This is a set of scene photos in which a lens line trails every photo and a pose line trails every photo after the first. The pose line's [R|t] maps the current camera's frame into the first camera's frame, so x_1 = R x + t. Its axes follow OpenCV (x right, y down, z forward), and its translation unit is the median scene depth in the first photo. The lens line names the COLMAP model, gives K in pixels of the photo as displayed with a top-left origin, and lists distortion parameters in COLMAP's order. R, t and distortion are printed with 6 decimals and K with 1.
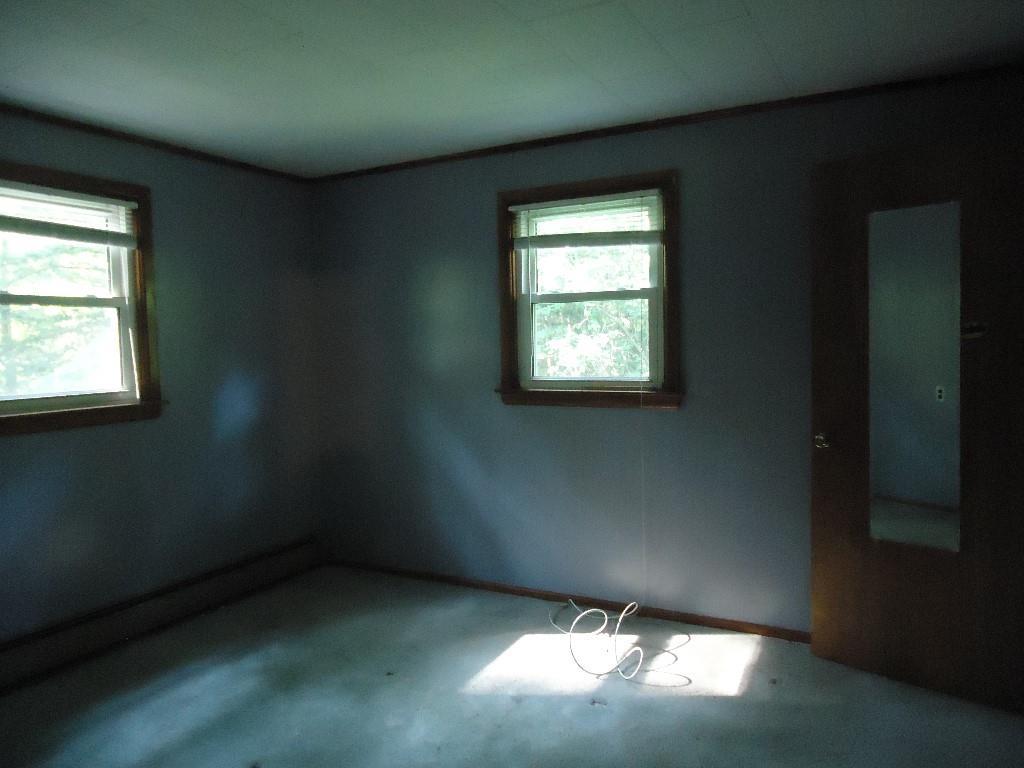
lens RADIAL K [[745.1, 0, 512.0], [0, 745.1, 384.0], [0, 0, 1]] dist [0.005600, 0.005247]
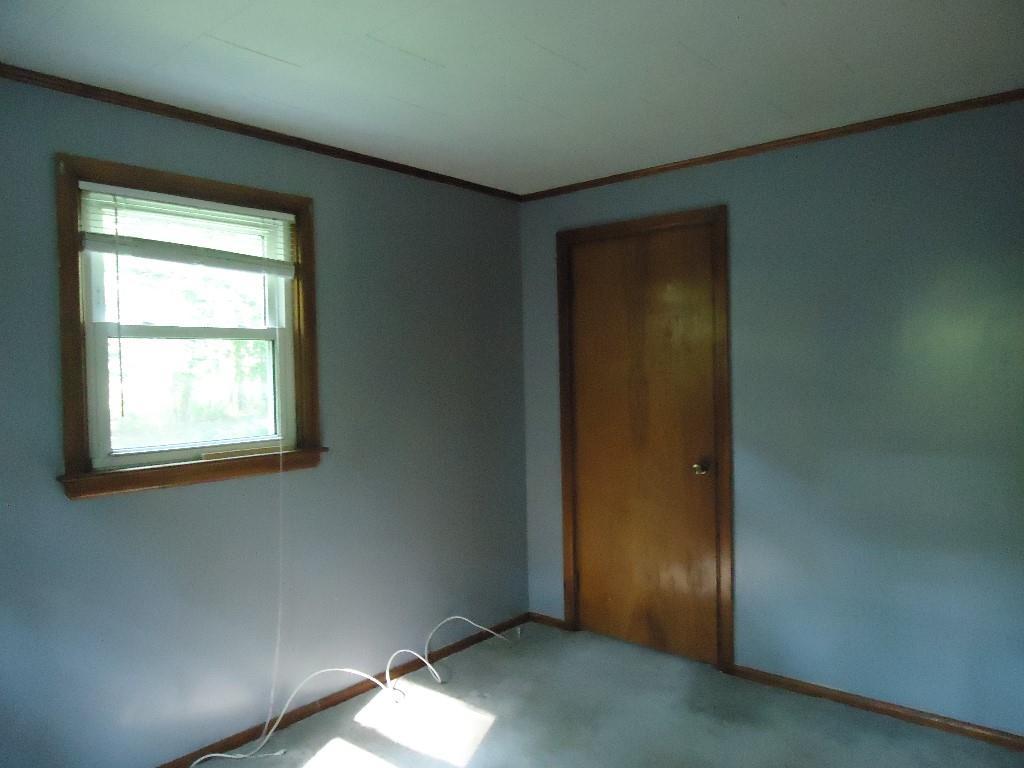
lens RADIAL K [[745.1, 0, 512.0], [0, 745.1, 384.0], [0, 0, 1]] dist [0.005600, 0.005247]
pose [[0.233072, -0.008348, 0.972424, -0.565749], [0.076674, 0.997008, -0.009818, -0.035635], [-0.969432, 0.076848, 0.233015, 0.544228]]
